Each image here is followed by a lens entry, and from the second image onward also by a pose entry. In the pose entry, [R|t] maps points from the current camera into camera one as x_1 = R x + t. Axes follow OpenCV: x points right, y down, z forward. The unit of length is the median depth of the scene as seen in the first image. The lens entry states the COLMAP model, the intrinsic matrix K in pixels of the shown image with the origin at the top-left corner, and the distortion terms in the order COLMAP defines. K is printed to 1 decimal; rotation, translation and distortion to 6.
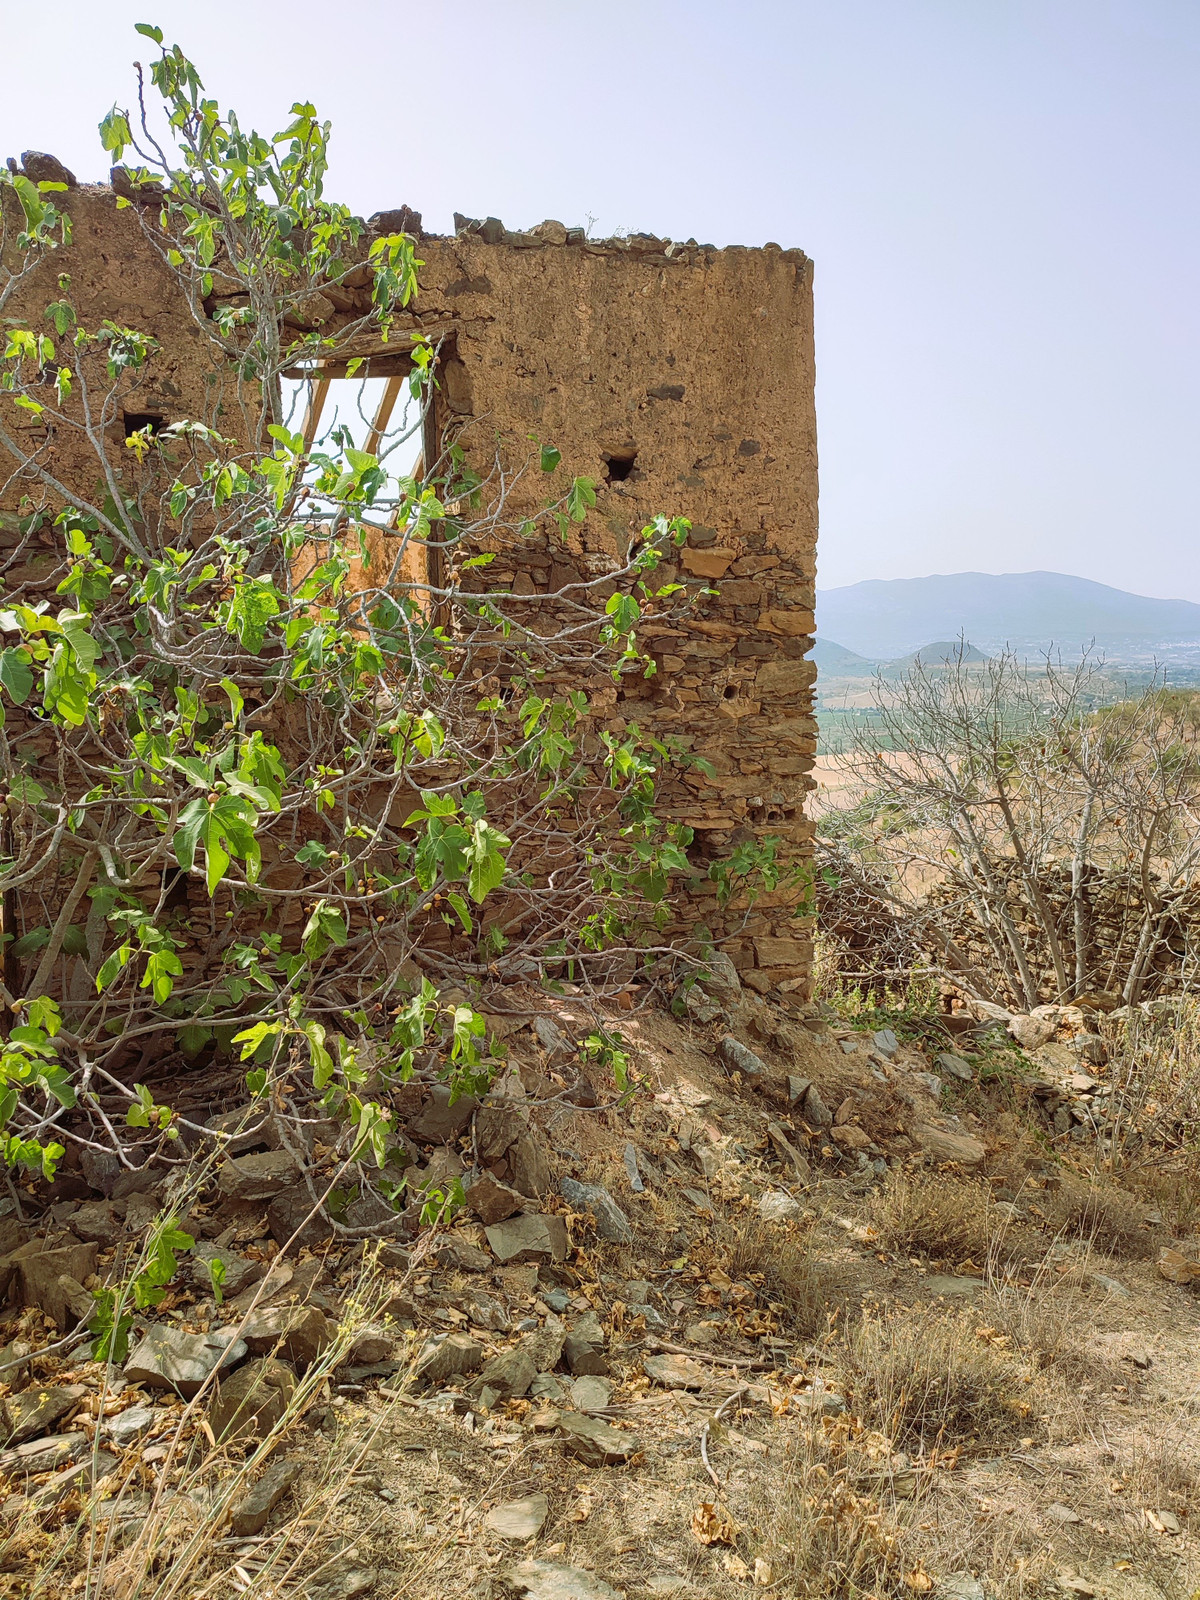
lens RADIAL K [[1182.3, 0, 599.9], [0, 1182.3, 799.4], [0, 0, 1]] dist [0.026898, -0.006892]
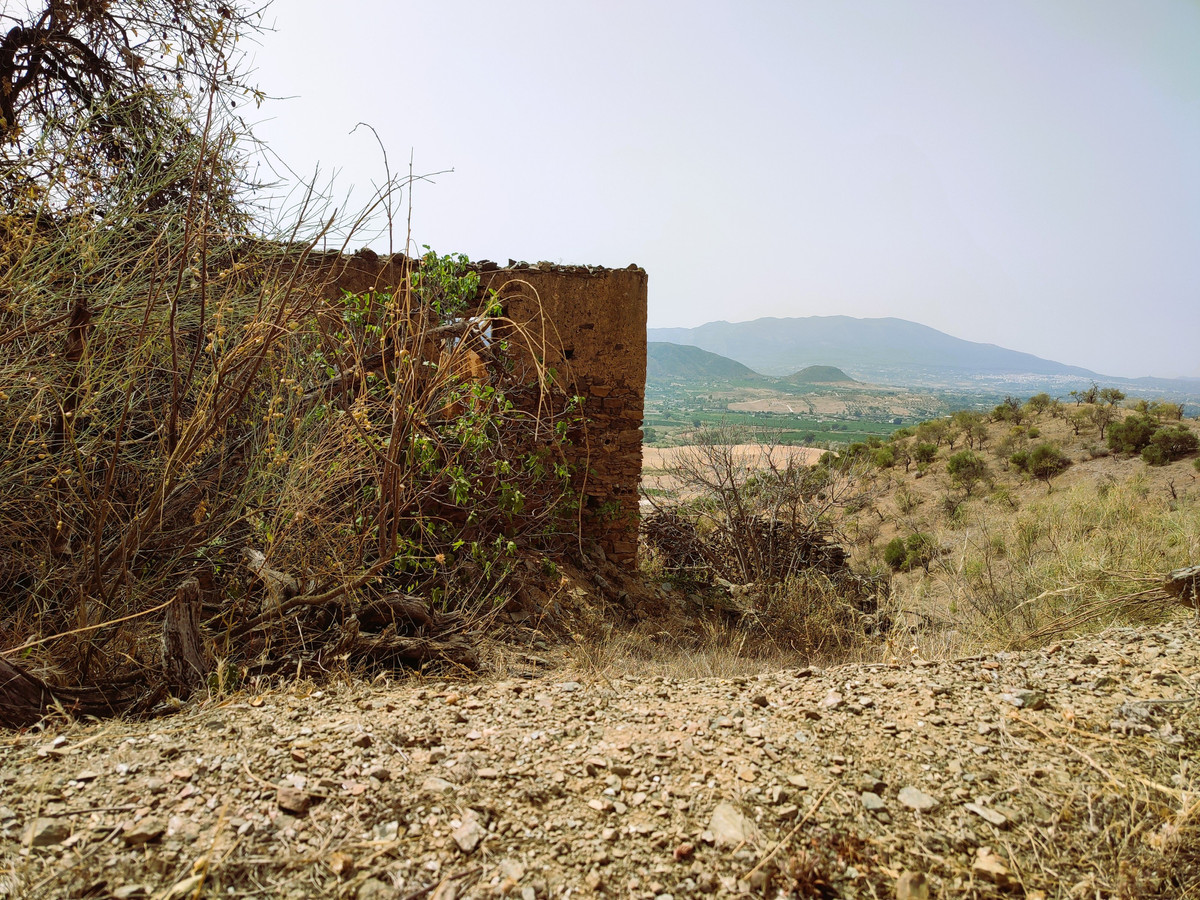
lens RADIAL K [[886.7, 0, 599.3], [0, 886.7, 452.9], [0, 0, 1]] dist [0.026898, -0.006892]
pose [[0.997814, 0.050407, 0.042740, 0.013896], [-0.049595, 0.998572, -0.019868, -0.029606], [-0.043680, 0.017705, 0.998889, -0.897147]]
